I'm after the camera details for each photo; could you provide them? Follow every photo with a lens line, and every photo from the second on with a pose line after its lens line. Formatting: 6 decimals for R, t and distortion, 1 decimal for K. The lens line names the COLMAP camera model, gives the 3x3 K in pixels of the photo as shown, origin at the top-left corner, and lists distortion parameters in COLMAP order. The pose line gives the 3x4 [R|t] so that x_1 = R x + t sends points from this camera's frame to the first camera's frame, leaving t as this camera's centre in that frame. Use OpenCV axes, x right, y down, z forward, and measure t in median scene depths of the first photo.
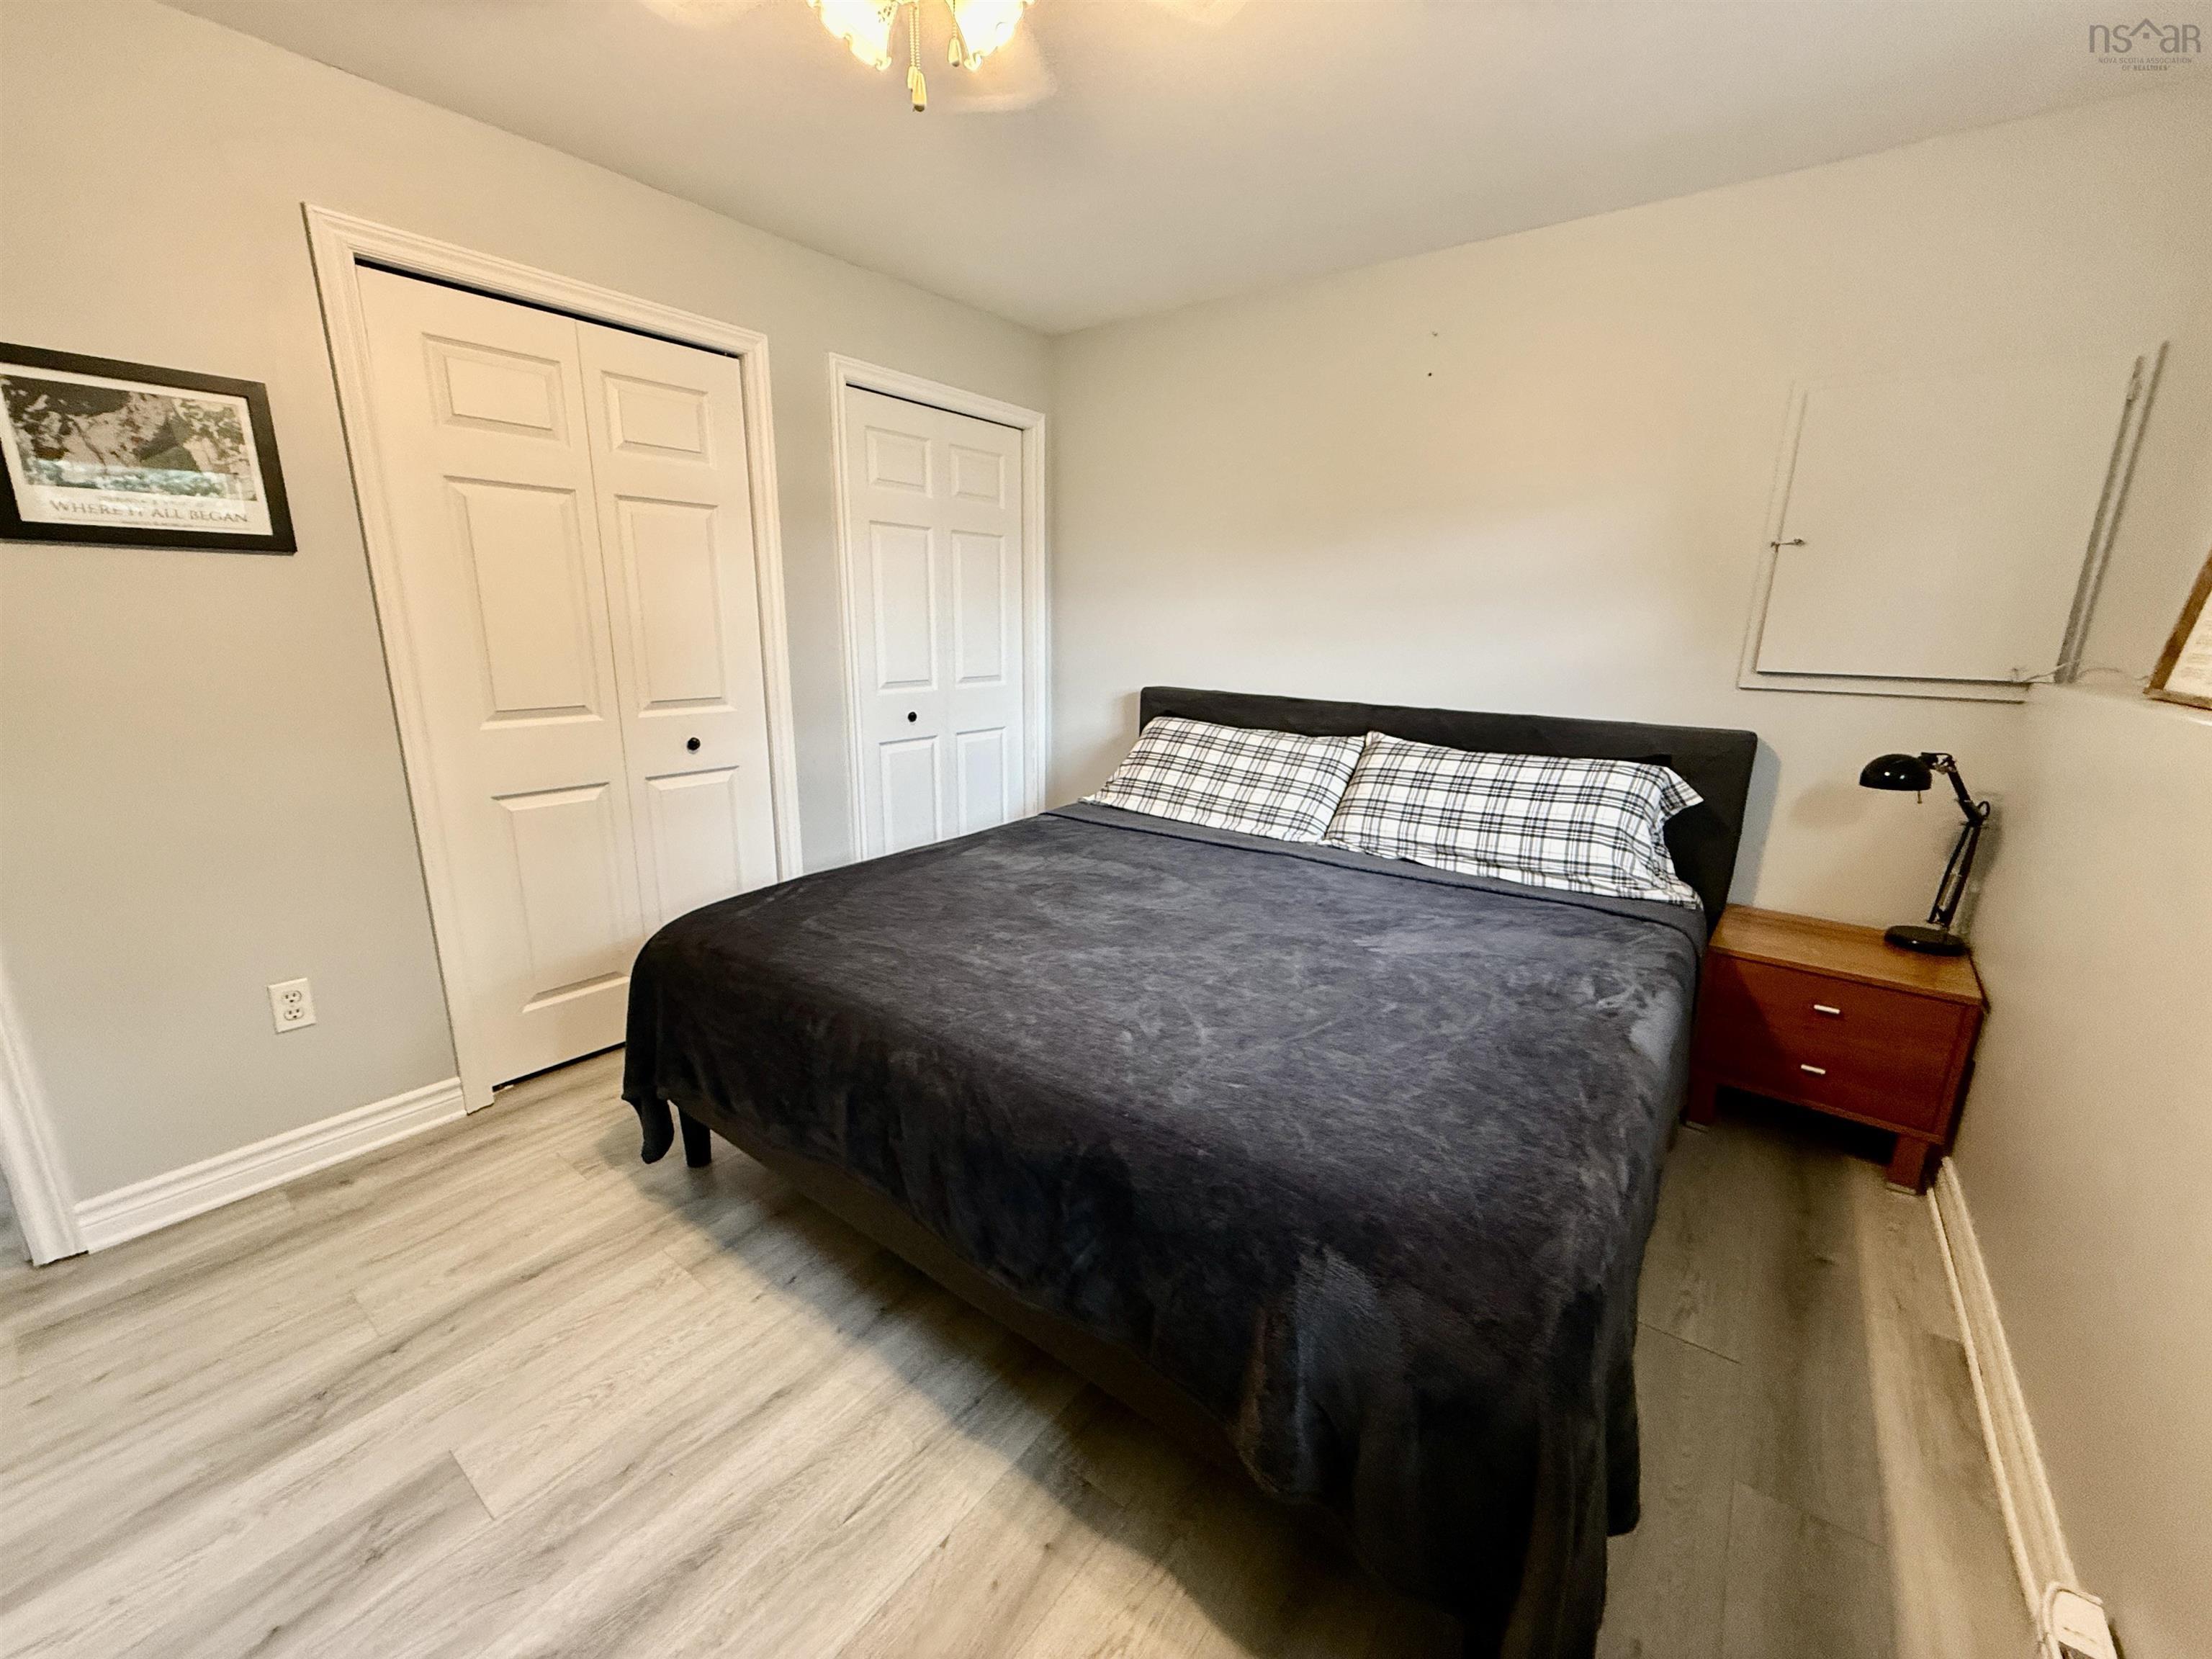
lens RADIAL K [[879.4, 0, 1113.1], [0, 879.4, 828.9], [0, 0, 1]] dist [-0.001516, -0.000243]
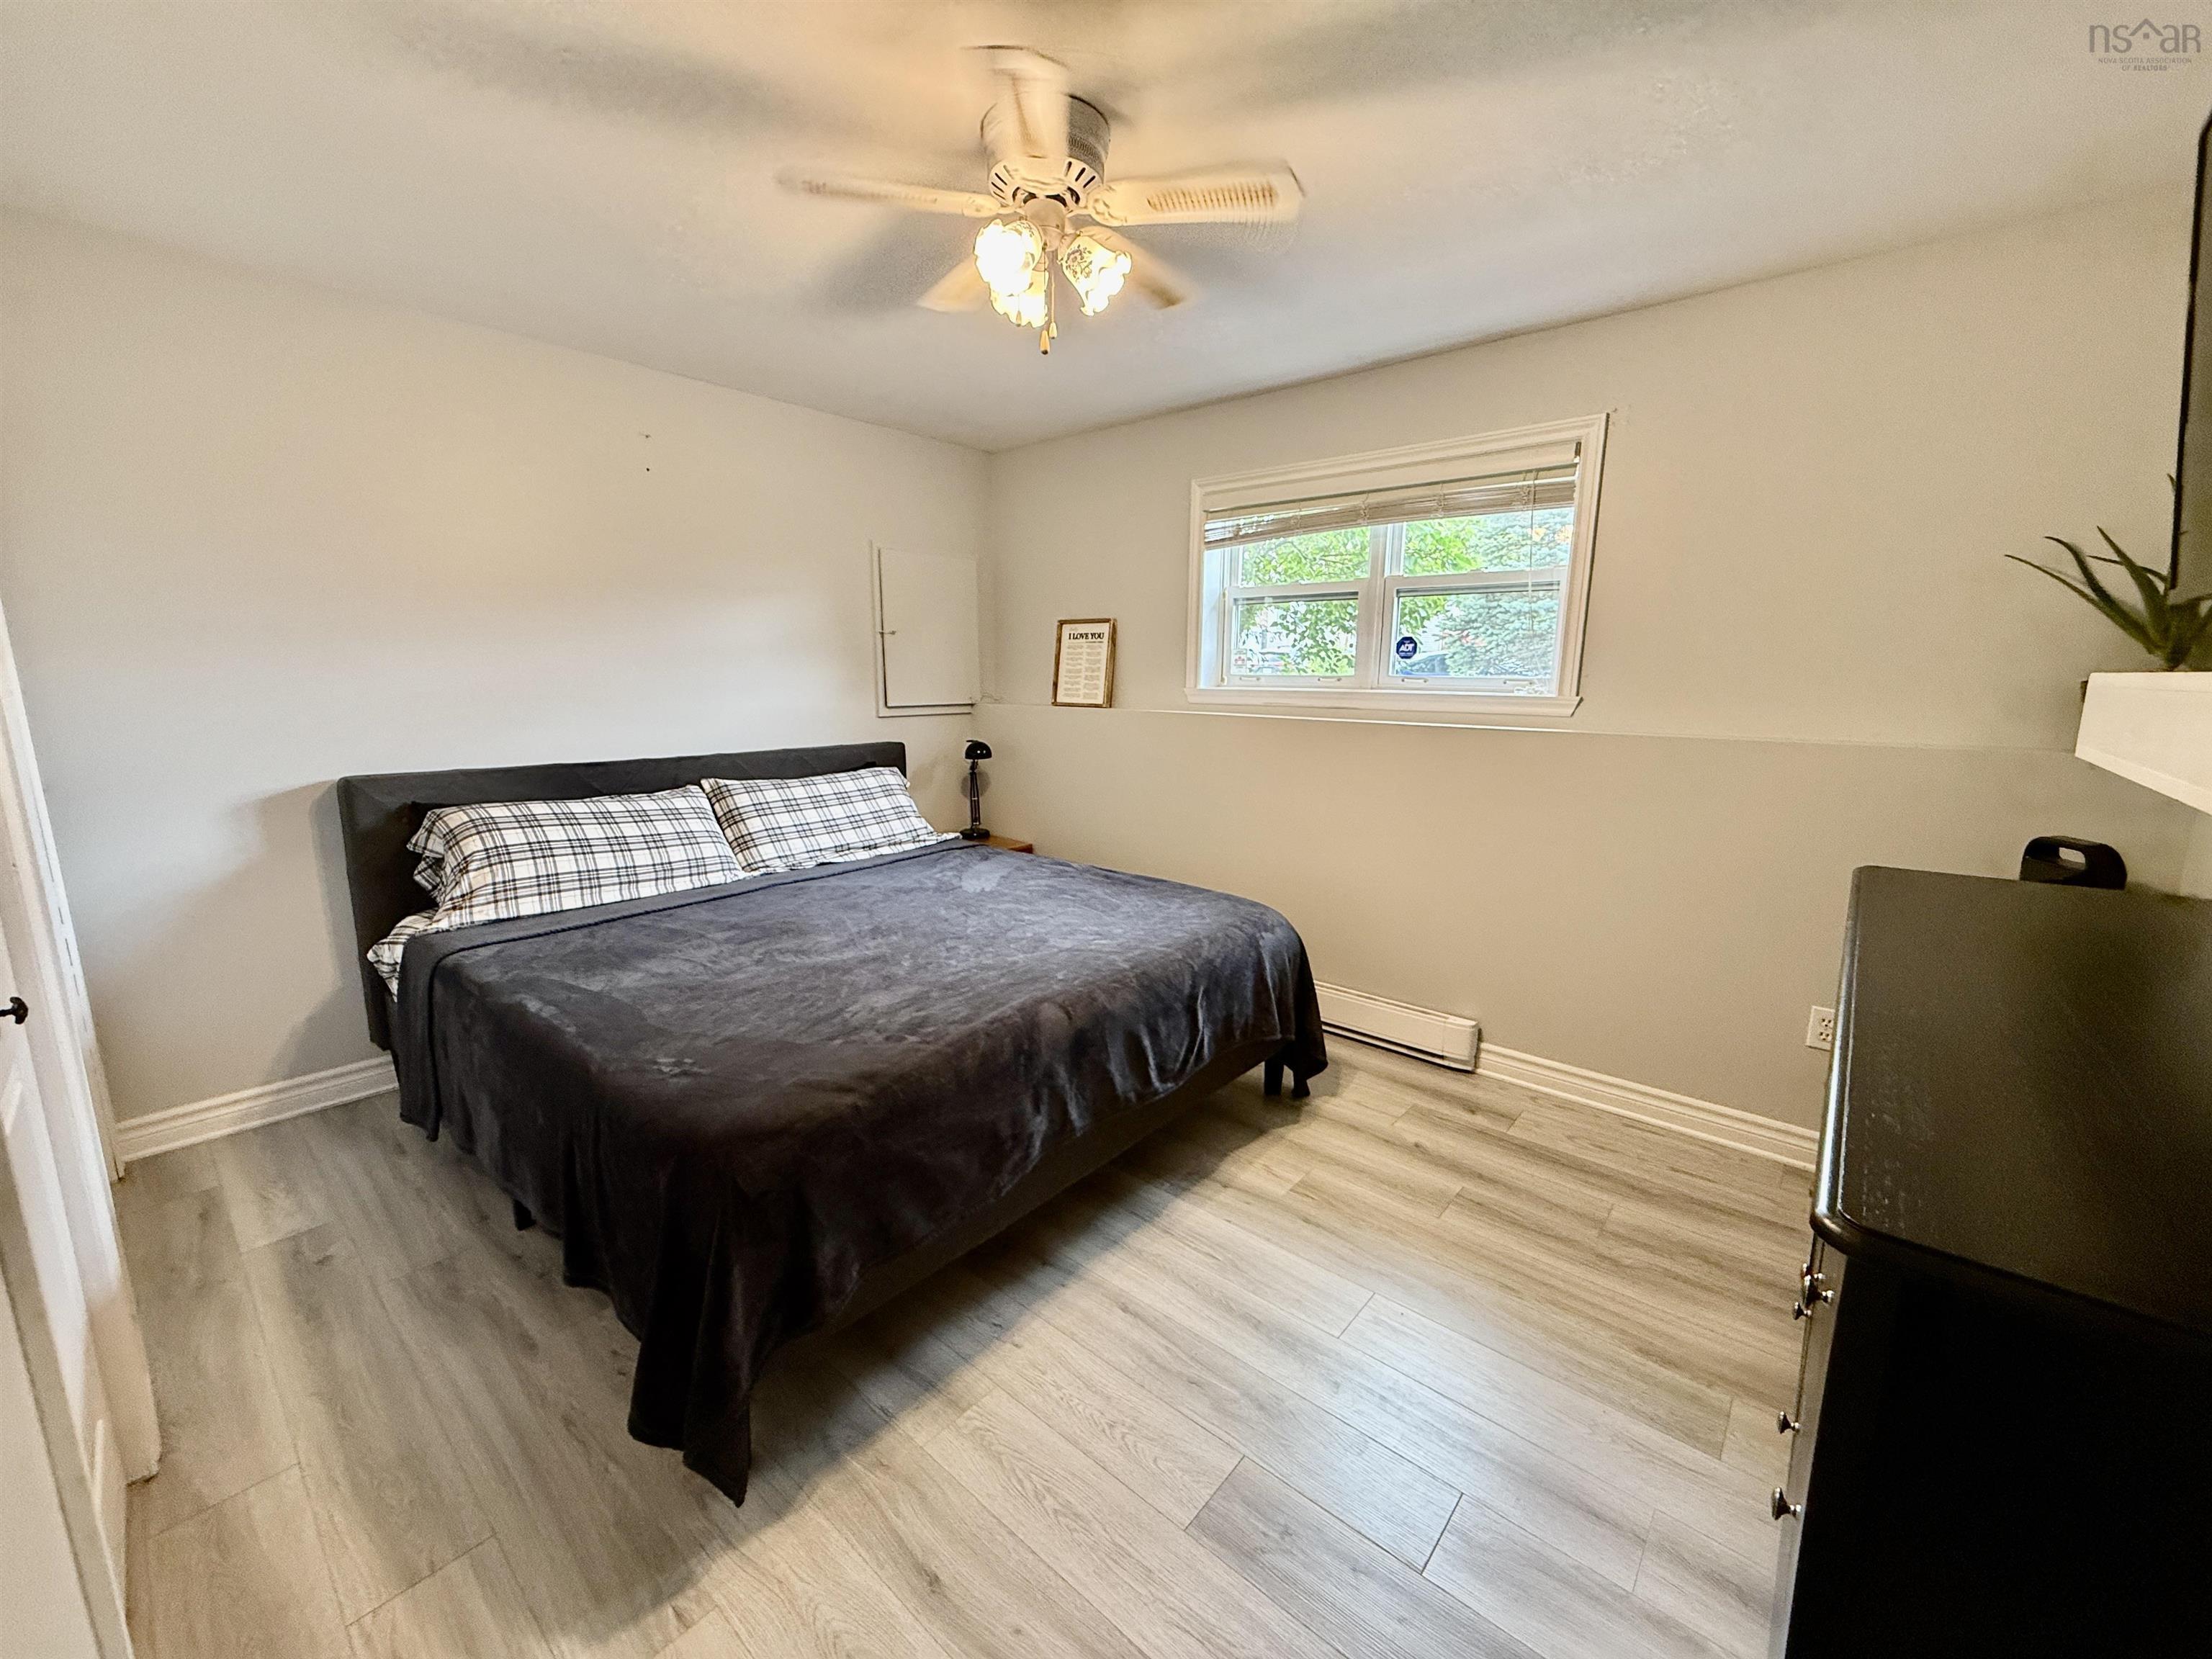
lens RADIAL K [[879.4, 0, 1094.6], [0, 879.4, 818.4], [0, 0, 1]] dist [-0.001516, -0.000243]
pose [[0.073825, -0.178331, 0.981197, -0.995629], [0.233509, 0.959622, 0.156840, -0.154240], [-0.969548, 0.217540, 0.112486, 0.504002]]
